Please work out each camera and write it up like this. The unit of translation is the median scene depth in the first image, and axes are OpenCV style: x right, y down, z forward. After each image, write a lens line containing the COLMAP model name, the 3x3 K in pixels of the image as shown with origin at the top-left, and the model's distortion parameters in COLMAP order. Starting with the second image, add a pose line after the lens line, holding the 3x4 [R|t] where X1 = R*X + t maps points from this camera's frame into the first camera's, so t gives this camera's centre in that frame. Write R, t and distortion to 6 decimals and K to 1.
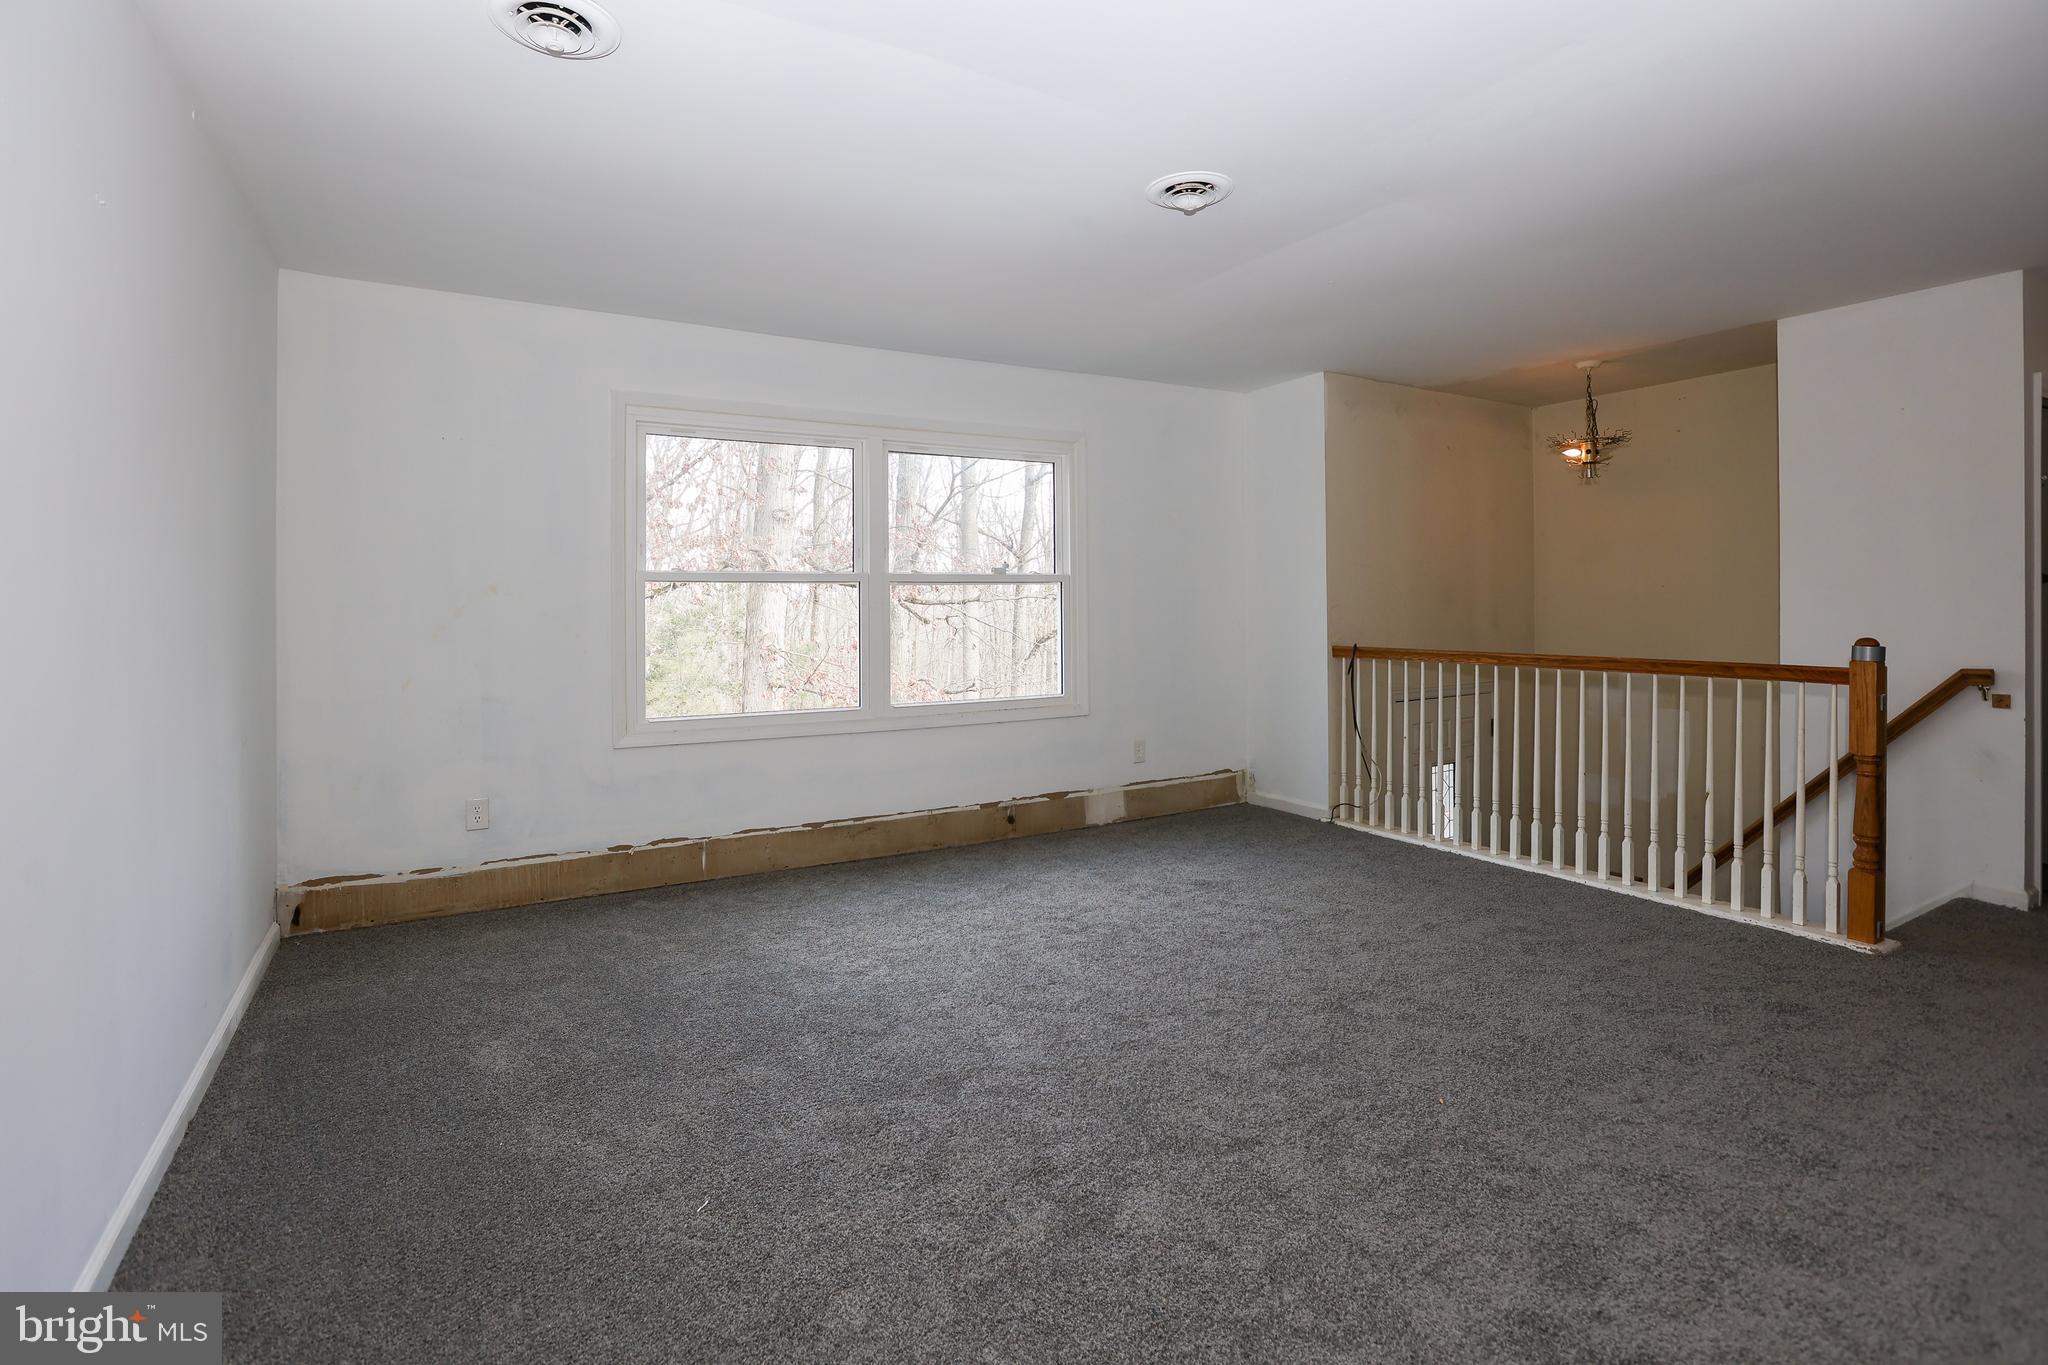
lens RADIAL K [[1000.0, 0, 1022.7], [0, 1000.0, 602.9], [0, 0, 1]] dist [-0.056423, 0.032333]
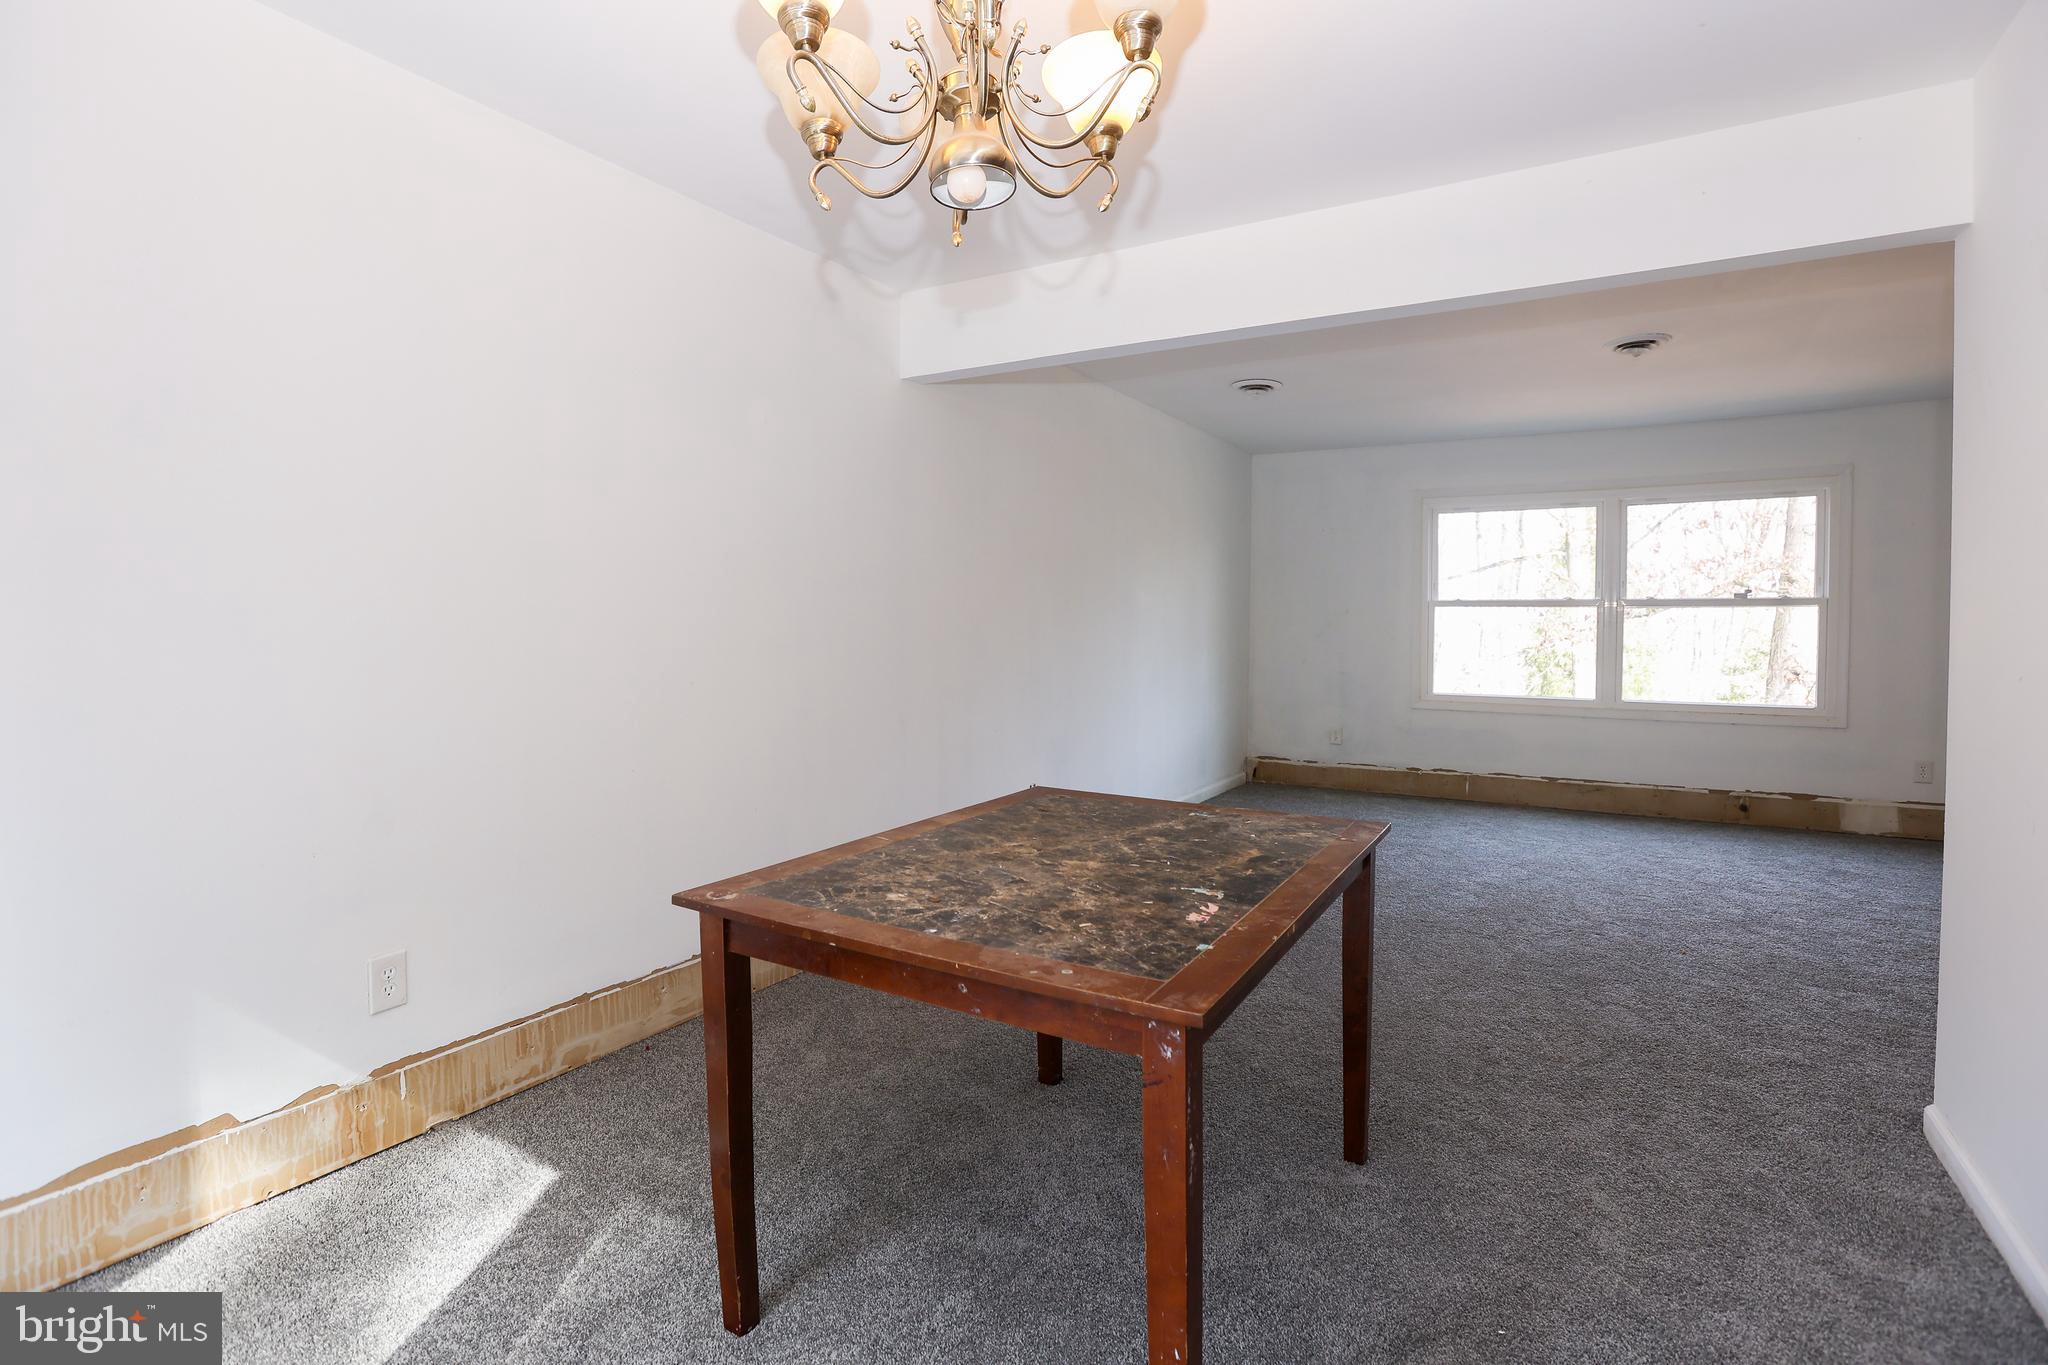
lens RADIAL K [[959.6, 0, 1016.9], [0, 959.6, 653.4], [0, 0, 1]] dist [-0.044711, 0.012593]
pose [[0.468953, 0.035592, -0.882506, 0.580325], [-0.005055, 0.999280, 0.037616, -0.001365], [0.883209, -0.013179, 0.468795, -0.280016]]
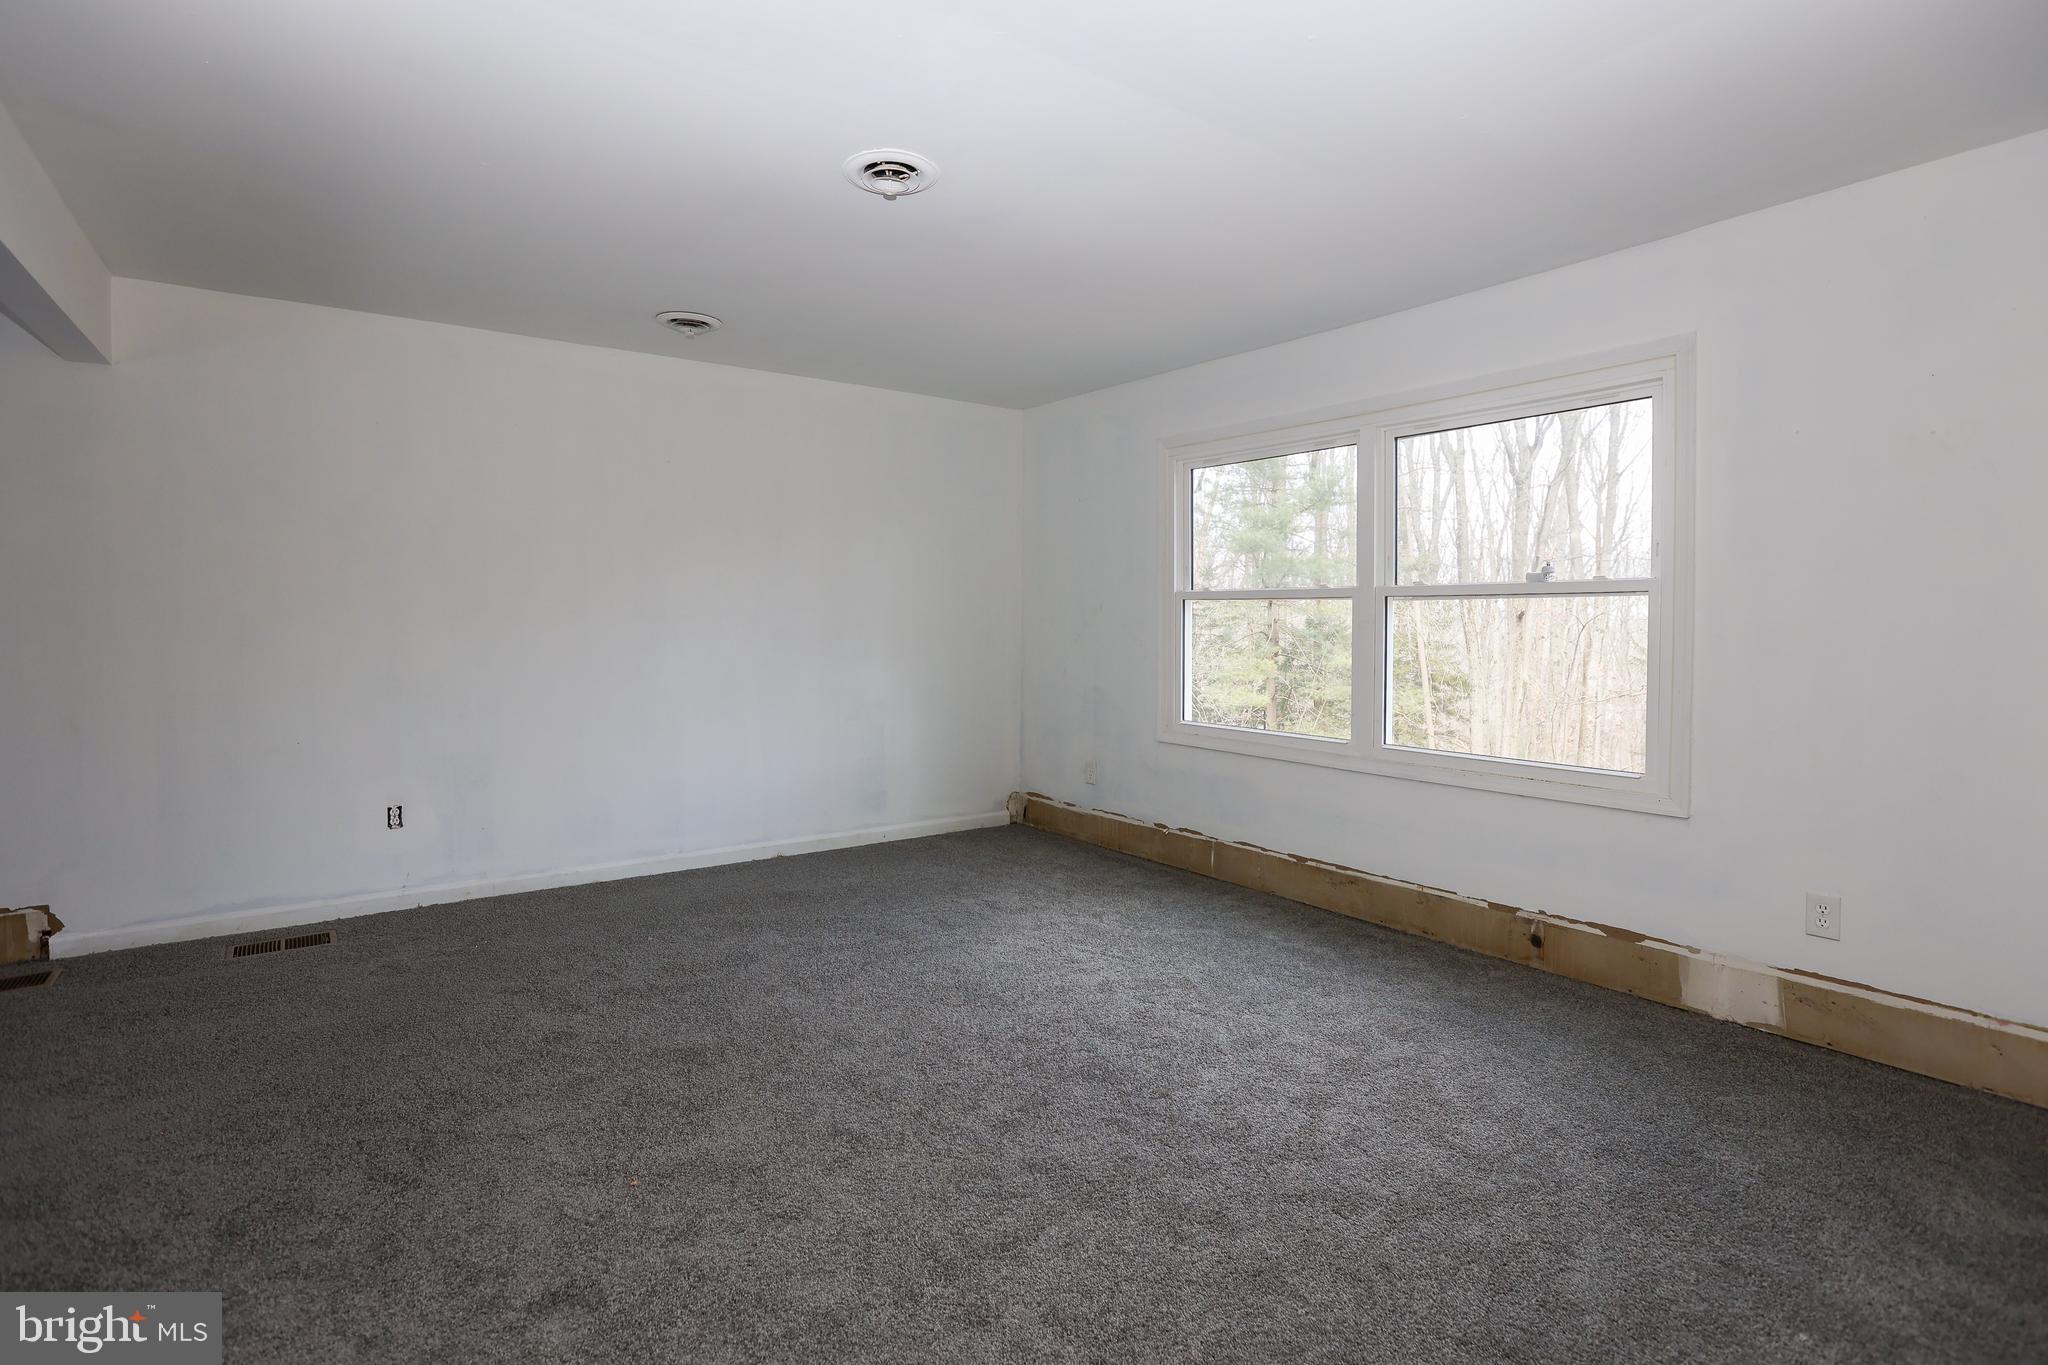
lens RADIAL K [[1000.0, 0, 1022.7], [0, 1000.0, 602.9], [0, 0, 1]] dist [-0.056423, 0.032333]
pose [[0.105733, -0.008243, -0.994360, 0.654007], [-0.007775, 0.999928, -0.009116, -0.005783], [0.994364, 0.008695, 0.105662, 0.605832]]
